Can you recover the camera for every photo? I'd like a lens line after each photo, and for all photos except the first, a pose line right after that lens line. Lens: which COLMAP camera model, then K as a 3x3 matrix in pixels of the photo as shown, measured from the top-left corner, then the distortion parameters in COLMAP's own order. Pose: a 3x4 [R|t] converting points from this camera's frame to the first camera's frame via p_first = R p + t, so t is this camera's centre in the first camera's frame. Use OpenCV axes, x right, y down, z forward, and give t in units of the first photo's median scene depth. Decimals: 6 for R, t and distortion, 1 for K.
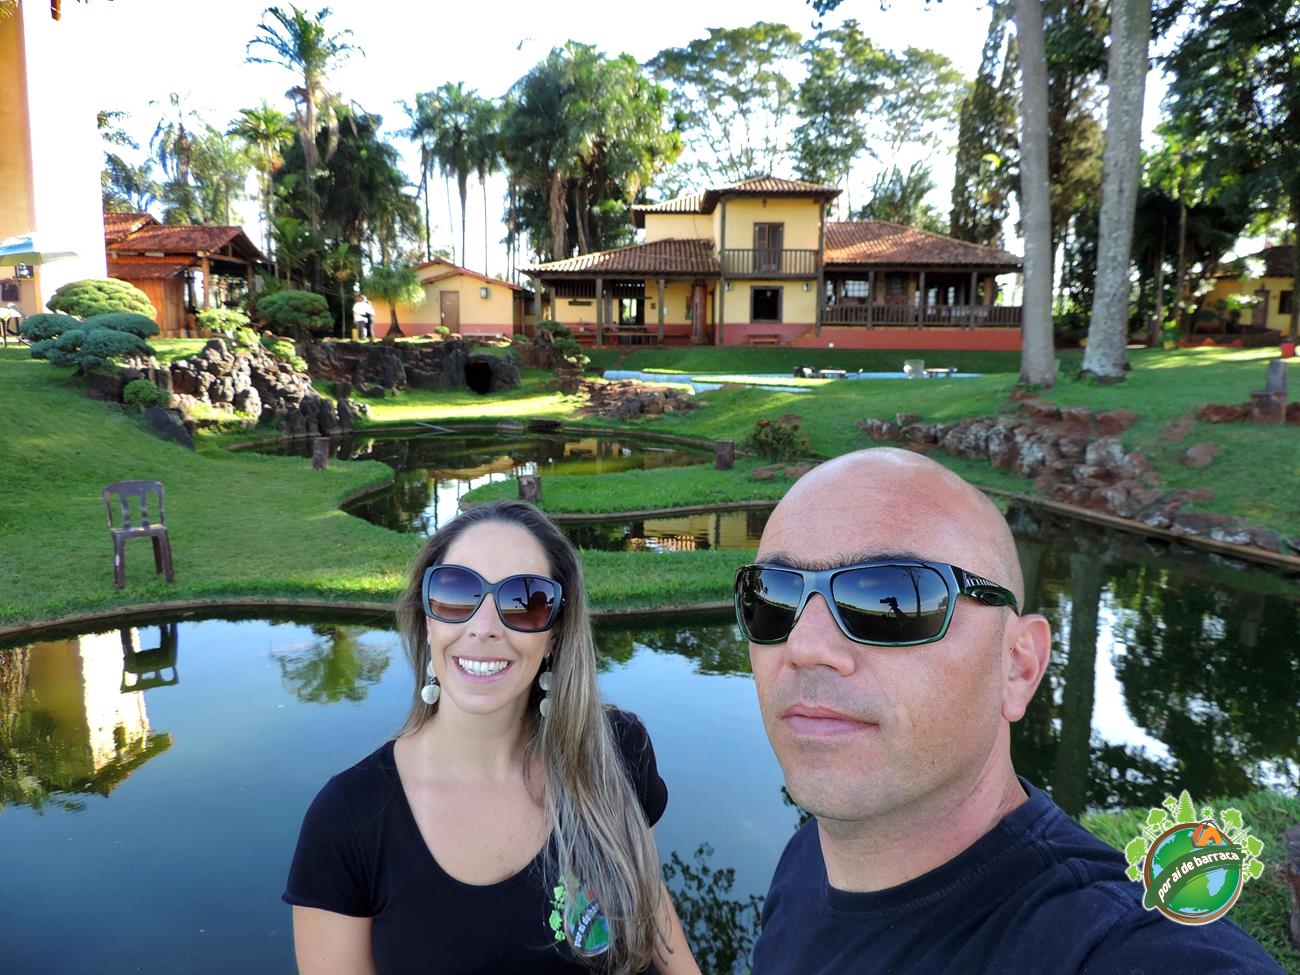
lens RADIAL K [[924.5, 0, 647.9], [0, 924.5, 489.8], [0, 0, 1]] dist [-0.018976, 0.005745]
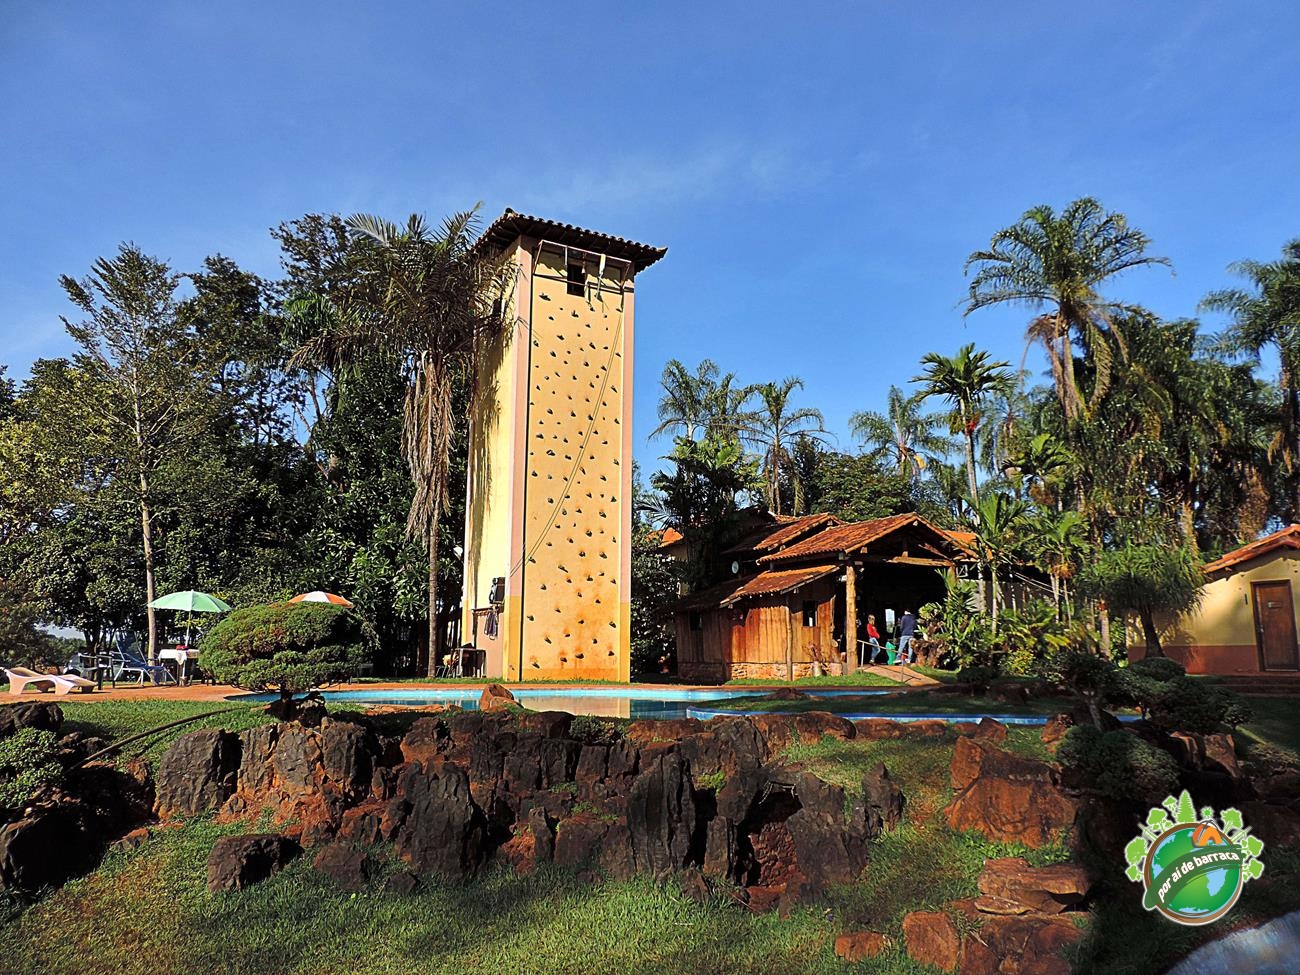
lens RADIAL K [[924.5, 0, 657.0], [0, 924.5, 484.6], [0, 0, 1]] dist [-0.018976, 0.005745]
pose [[0.522770, -0.165812, -0.836192, 0.047121], [-0.128599, 0.954337, -0.269636, -0.097719], [0.842718, 0.248491, 0.477576, 0.521860]]
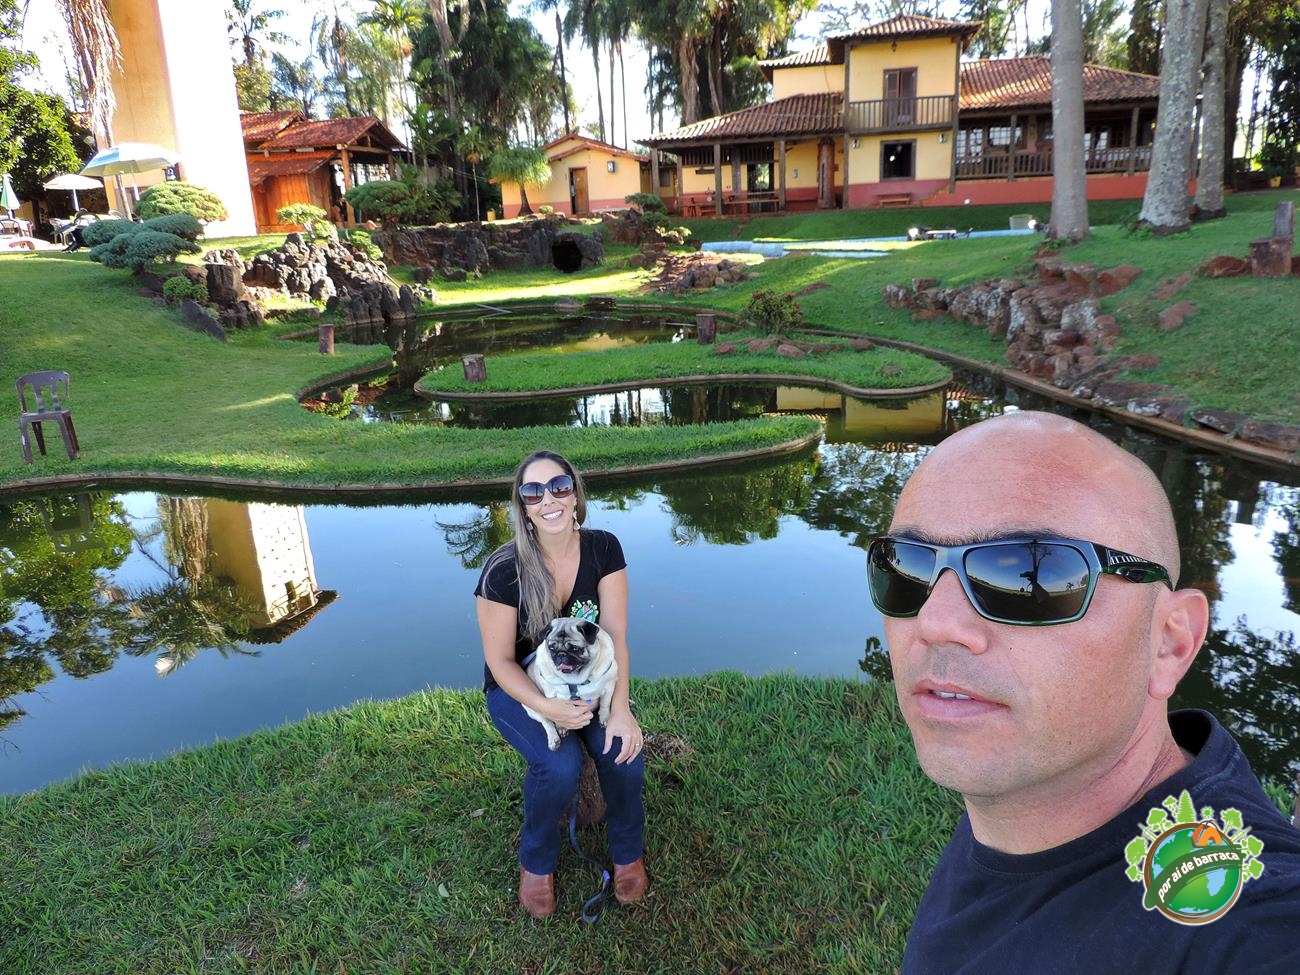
lens RADIAL K [[924.5, 0, 647.8], [0, 924.5, 485.0], [0, 0, 1]] dist [-0.018976, 0.005745]
pose [[0.978814, 0.004435, -0.204702, 0.074287], [0.022213, 0.991564, 0.127699, 0.000016], [0.203541, -0.129541, 0.970459, 0.002119]]
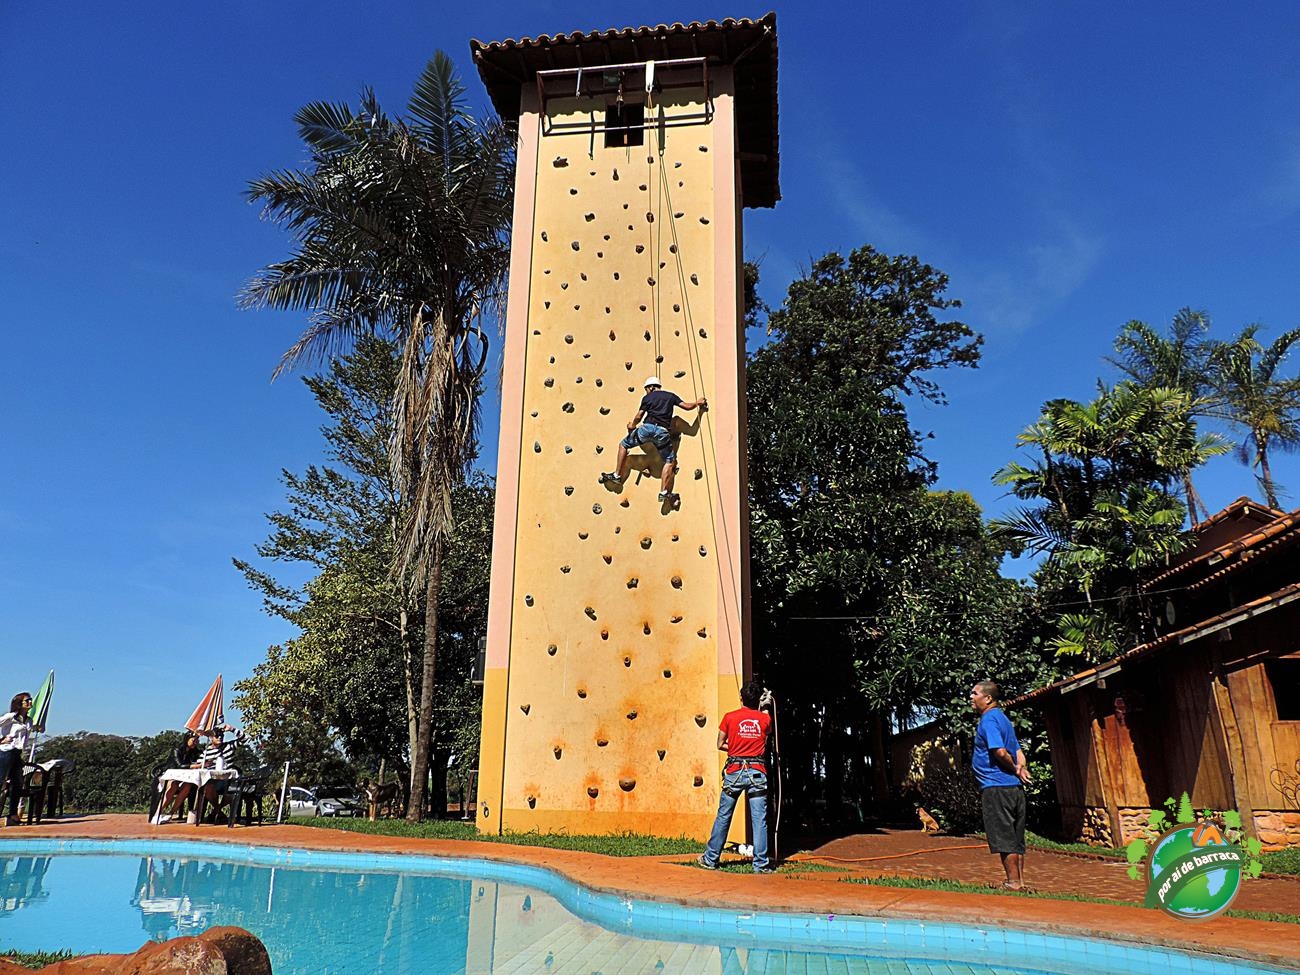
lens RADIAL K [[924.5, 0, 650.2], [0, 924.5, 492.0], [0, 0, 1]] dist [-0.018976, 0.005745]
pose [[-0.120098, -0.310739, -0.942877, -0.182104], [-0.173420, 0.941715, -0.288267, -0.149834], [0.977498, 0.128894, -0.166987, 0.829192]]
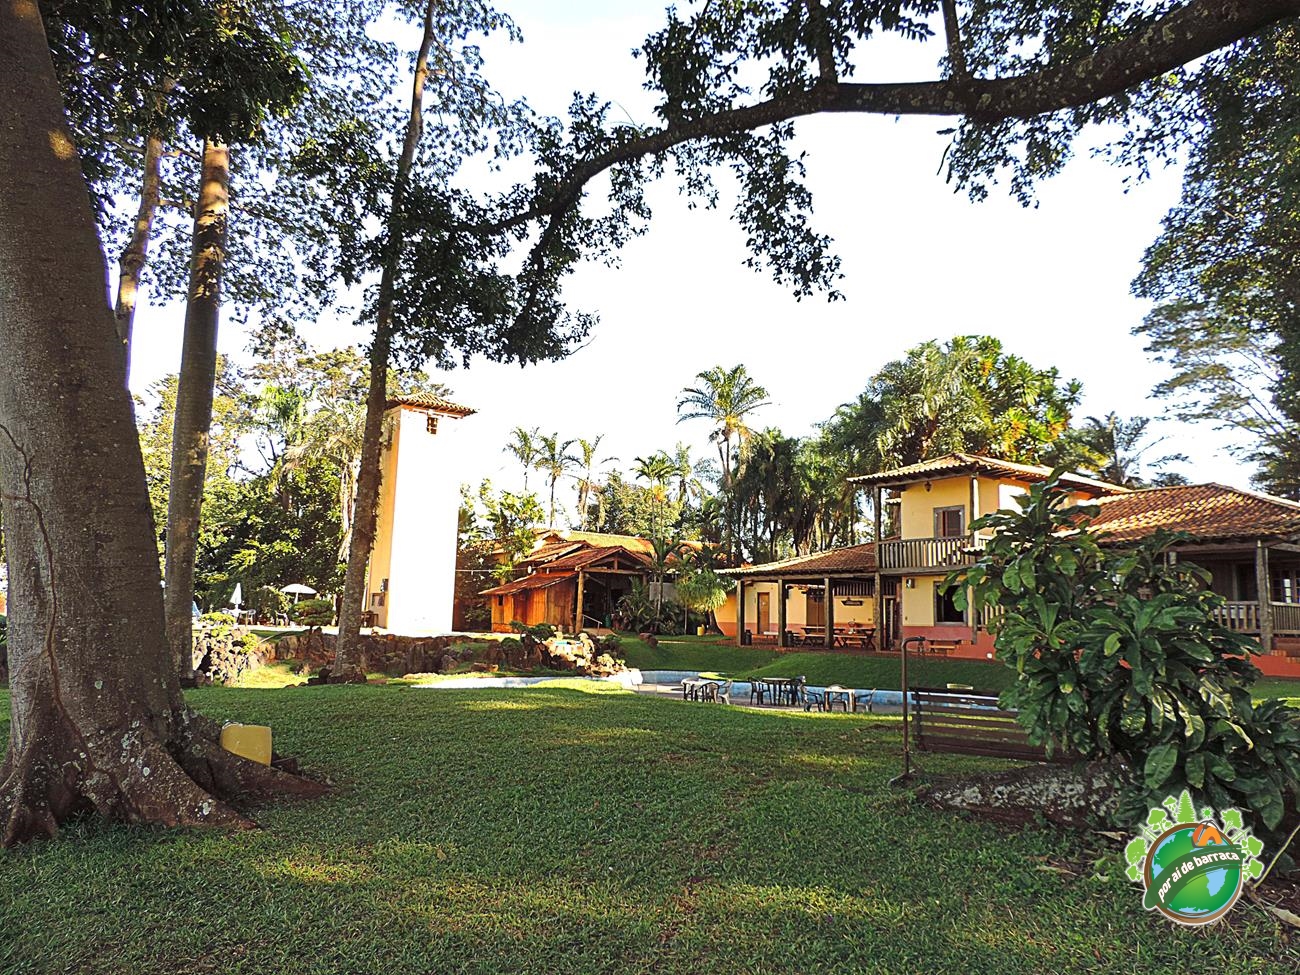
lens RADIAL K [[924.5, 0, 646.4], [0, 924.5, 499.3], [0, 0, 1]] dist [-0.018976, 0.005745]
pose [[0.592834, -0.097727, -0.799373, 0.642484], [-0.148749, 0.962243, -0.227954, -0.064386], [0.791468, 0.254045, 0.555913, 0.315075]]
